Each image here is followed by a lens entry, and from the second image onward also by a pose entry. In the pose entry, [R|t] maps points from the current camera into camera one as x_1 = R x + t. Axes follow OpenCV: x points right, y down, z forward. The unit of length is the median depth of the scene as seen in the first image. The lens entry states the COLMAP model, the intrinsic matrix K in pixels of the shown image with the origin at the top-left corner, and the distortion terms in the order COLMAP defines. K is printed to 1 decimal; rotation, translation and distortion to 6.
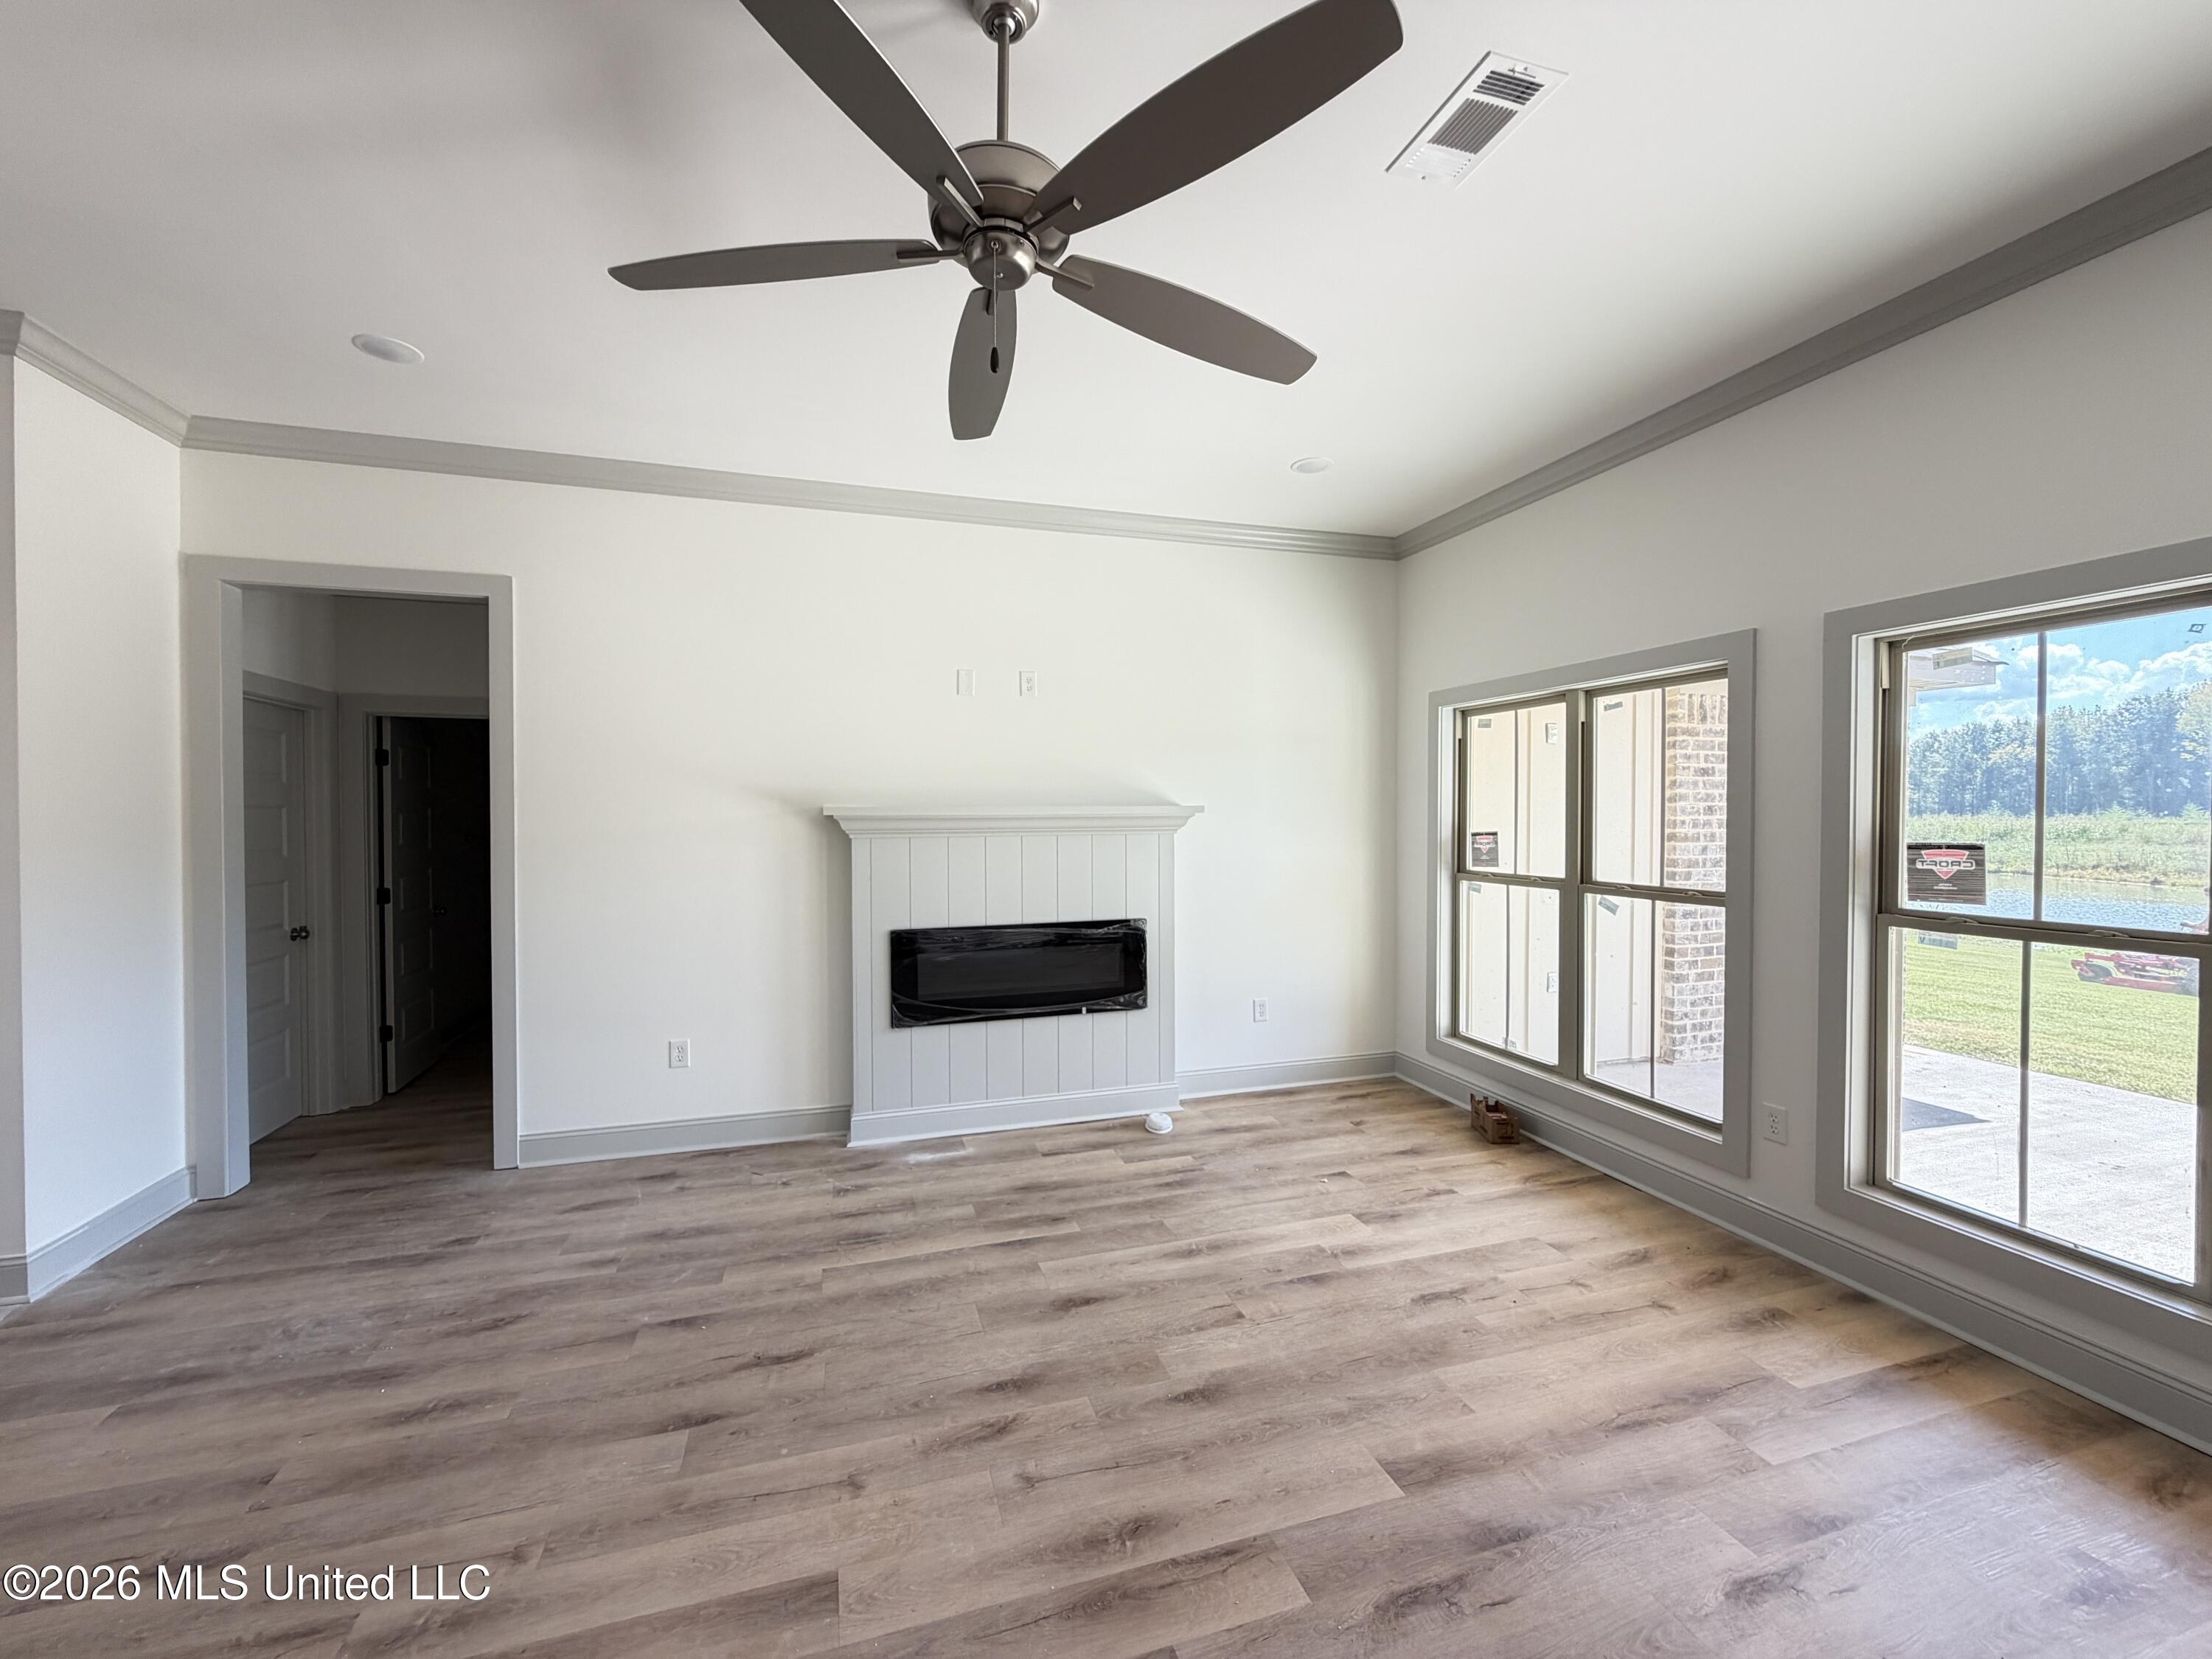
lens RADIAL K [[883.5, 0, 1098.4], [0, 883.5, 829.7], [0, 0, 1]] dist [-0.000582, 0.000143]
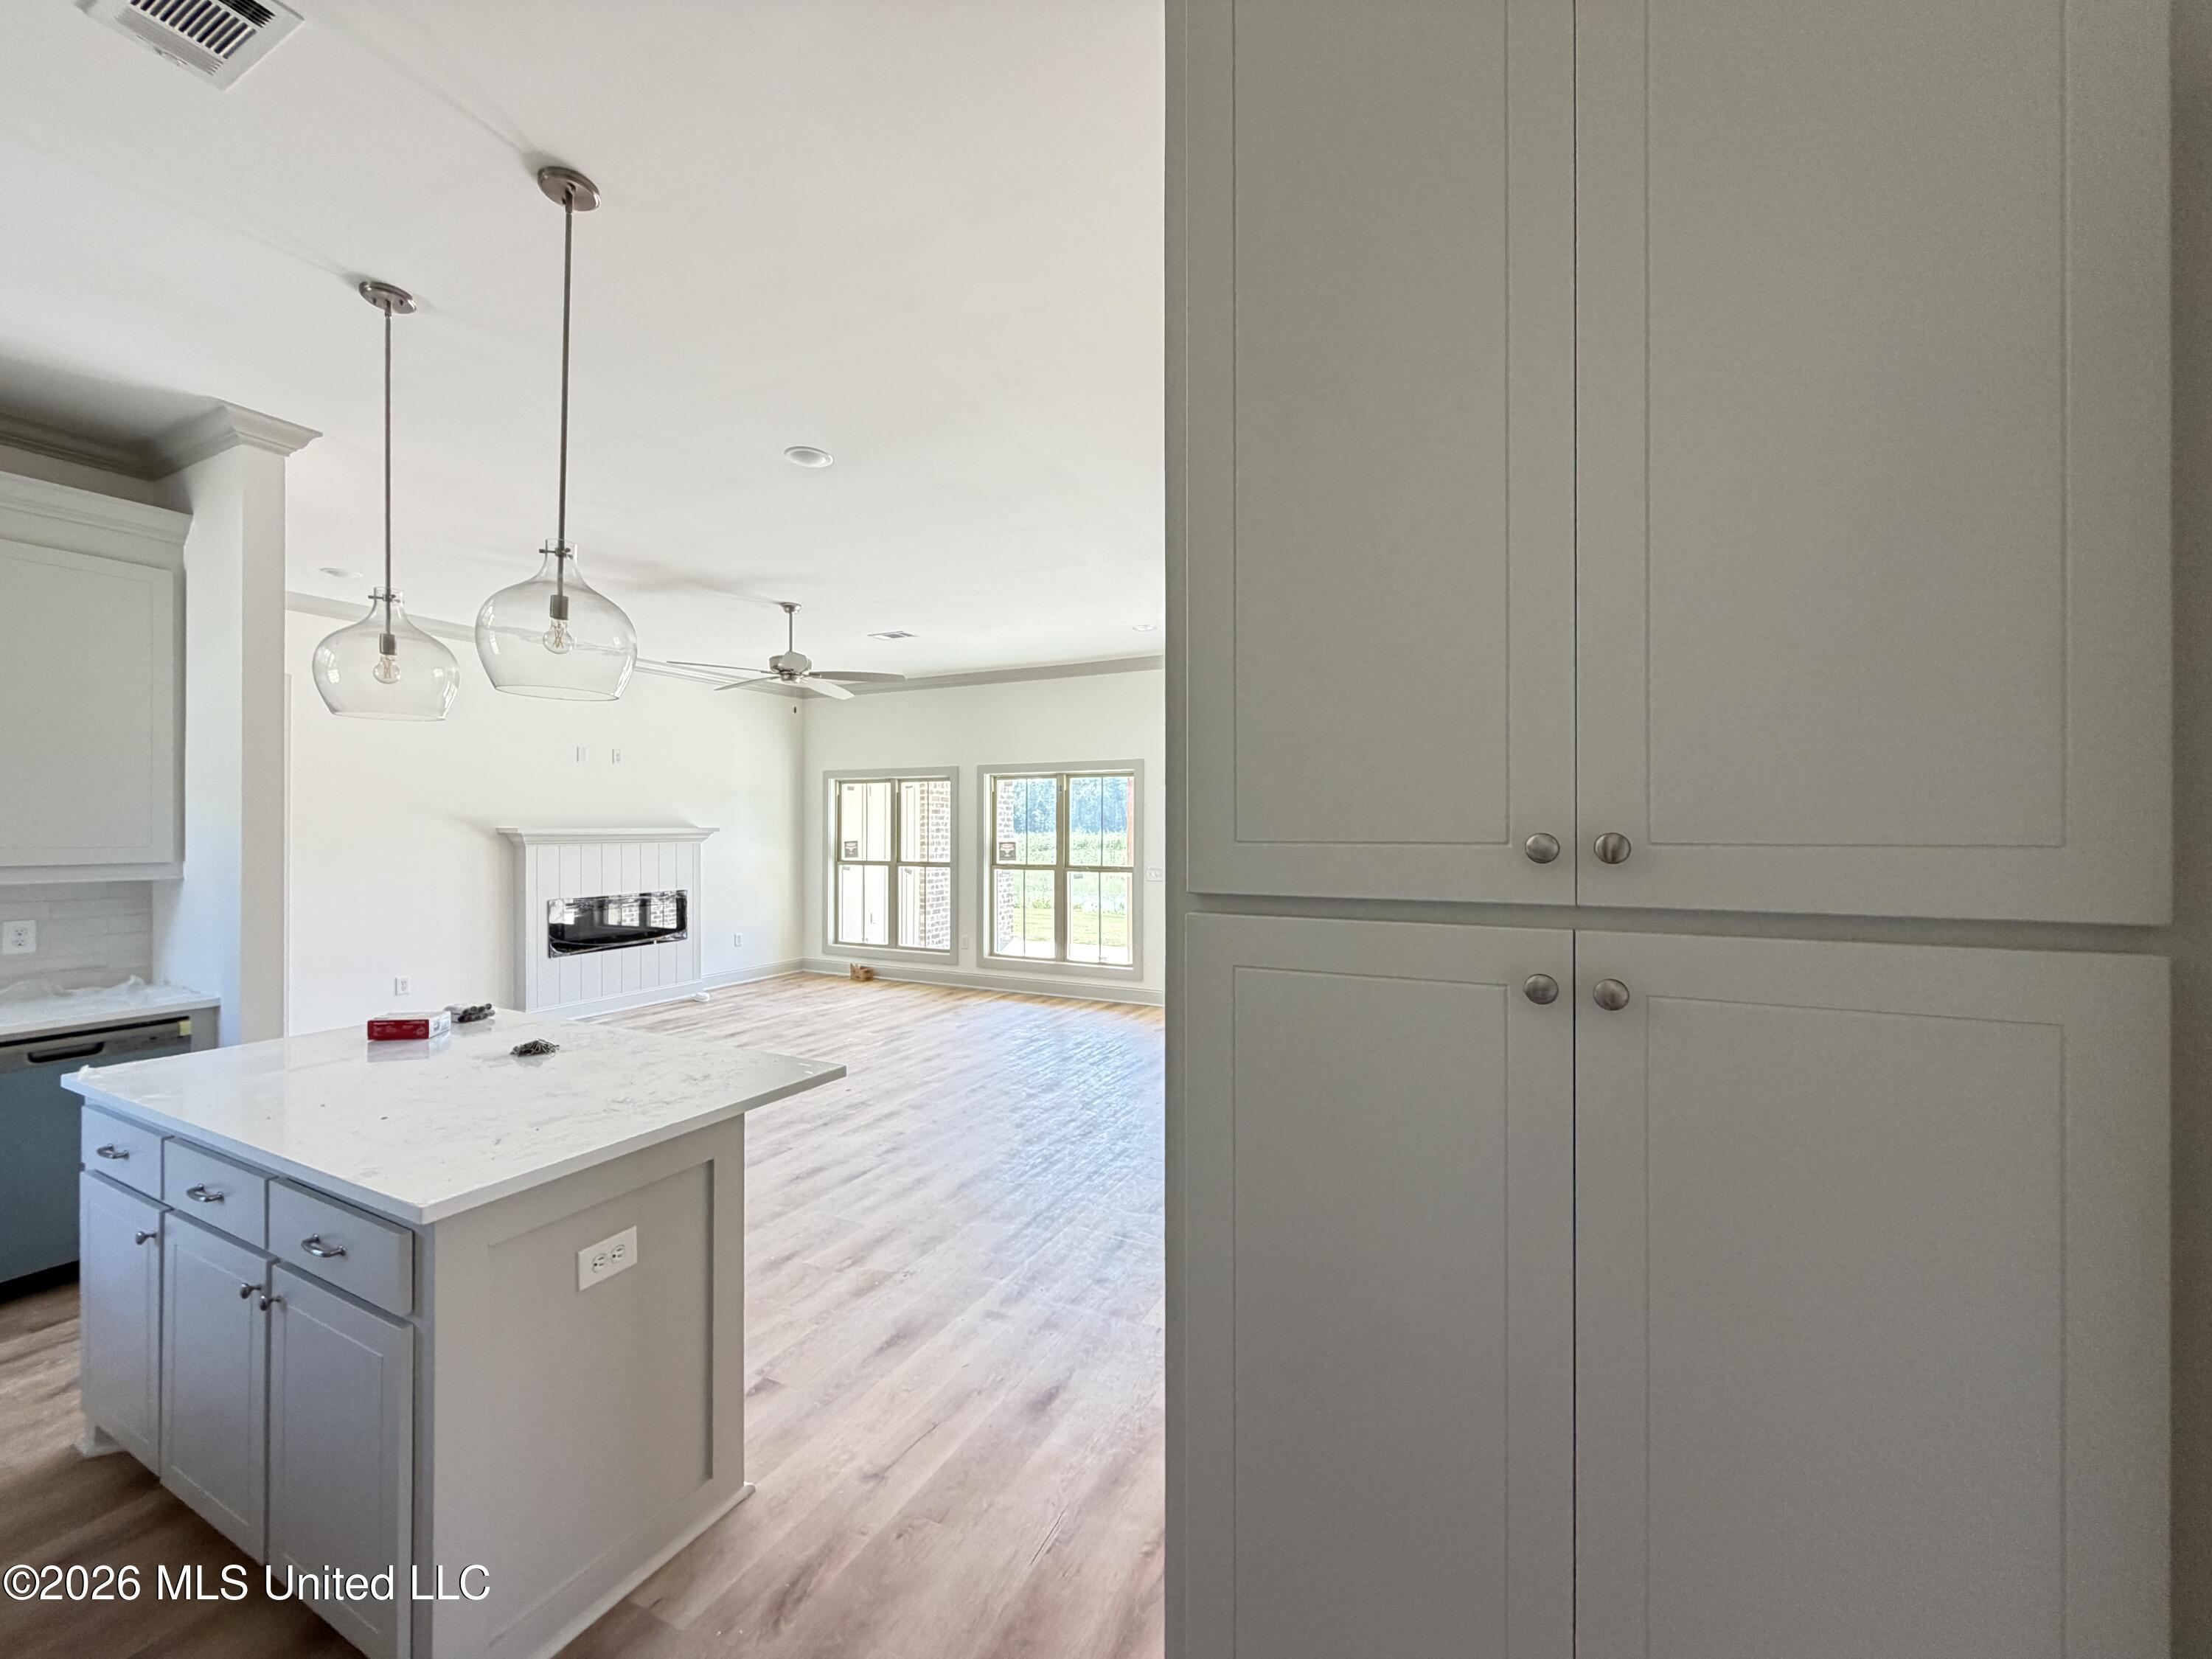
lens RADIAL K [[886.4, 0, 1101.9], [0, 886.4, 829.2], [0, 0, 1]] dist [-0.002749, -0.000572]
pose [[0.689079, 0.002474, 0.724682, -0.781200], [0.011103, 0.999841, -0.013971, 0.012403], [-0.724601, 0.017673, 0.688942, -1.009131]]
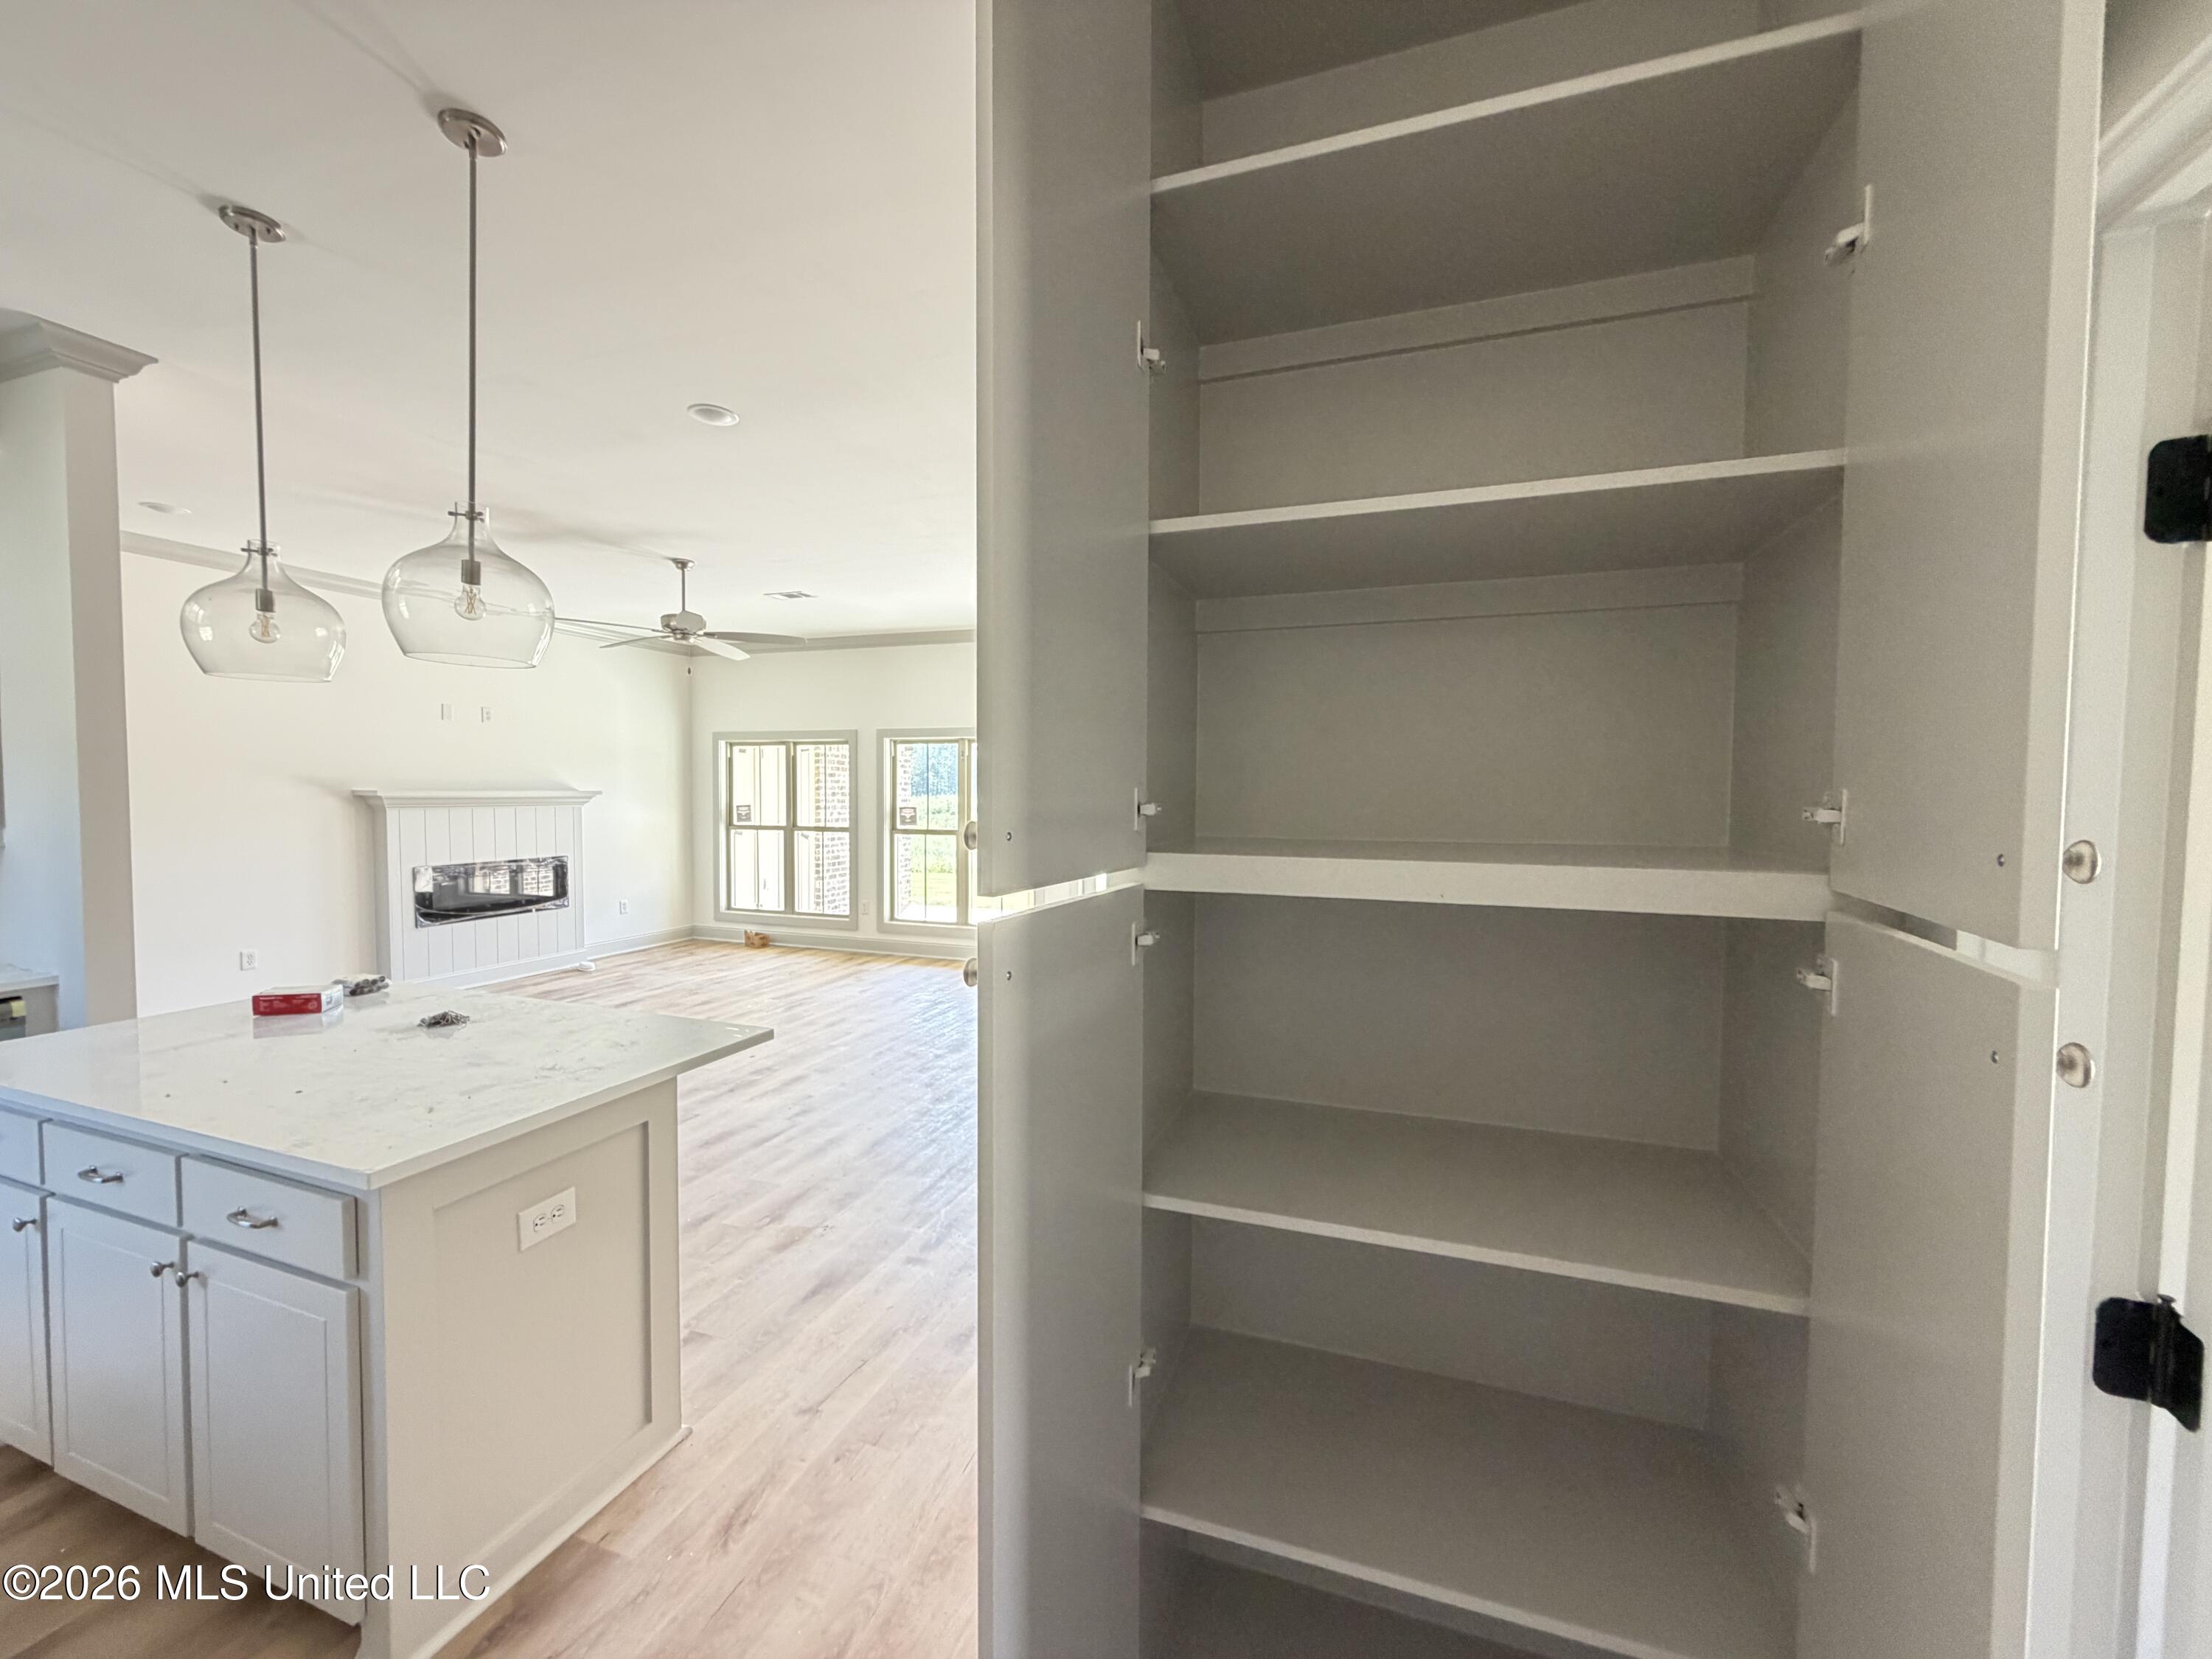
lens RADIAL K [[886.4, 0, 1106.0], [0, 886.4, 829.5], [0, 0, 1]] dist [-0.005757, 0.000139]
pose [[0.594430, -0.026924, 0.803697, -0.820855], [0.006460, 0.999567, 0.028707, 0.006889], [-0.804122, -0.011873, 0.594346, -1.020006]]
